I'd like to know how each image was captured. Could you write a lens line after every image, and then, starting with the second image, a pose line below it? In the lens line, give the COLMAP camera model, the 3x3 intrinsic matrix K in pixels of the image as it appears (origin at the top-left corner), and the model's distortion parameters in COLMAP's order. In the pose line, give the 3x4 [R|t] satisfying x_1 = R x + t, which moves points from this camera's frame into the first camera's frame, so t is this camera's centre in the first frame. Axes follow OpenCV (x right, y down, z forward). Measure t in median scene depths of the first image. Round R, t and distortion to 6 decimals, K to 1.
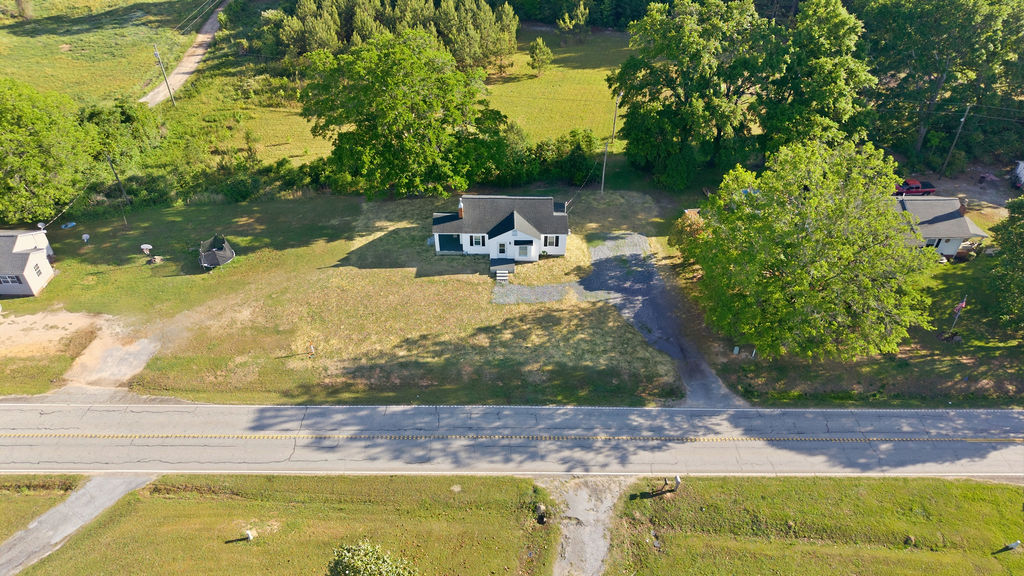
lens RADIAL K [[677.7, 0, 511.1], [0, 677.7, 311.1], [0, 0, 1]] dist [0.116571, -0.000583]
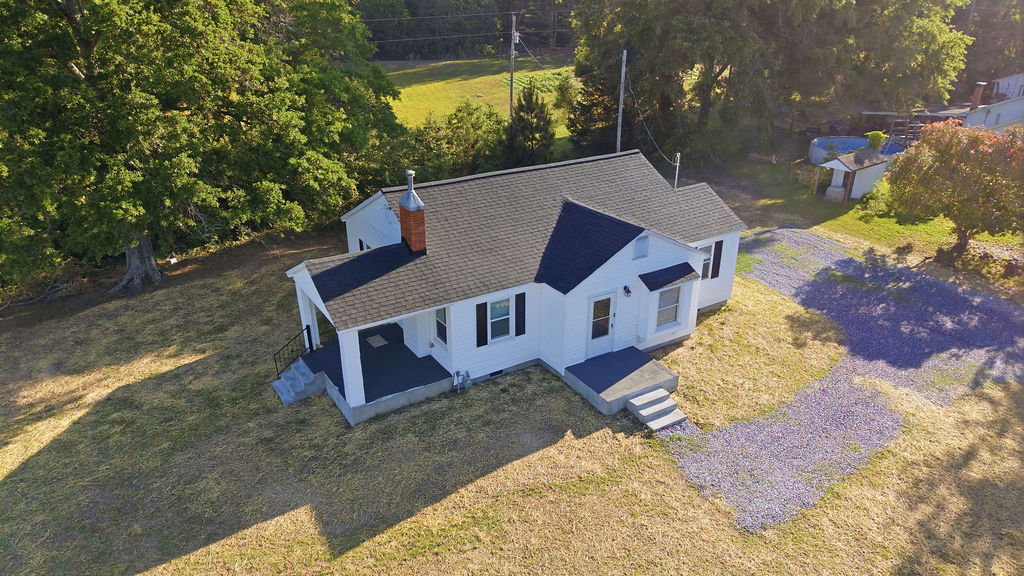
lens RADIAL K [[700.5, 0, 512.0], [0, 700.5, 288.0], [0, 0, 1]] dist [0.006681, -0.003326]
pose [[0.851967, -0.224258, 0.473139, -0.174504], [0.338248, 0.925500, -0.170405, -0.068471], [-0.399675, 0.305218, 0.864350, 0.774963]]
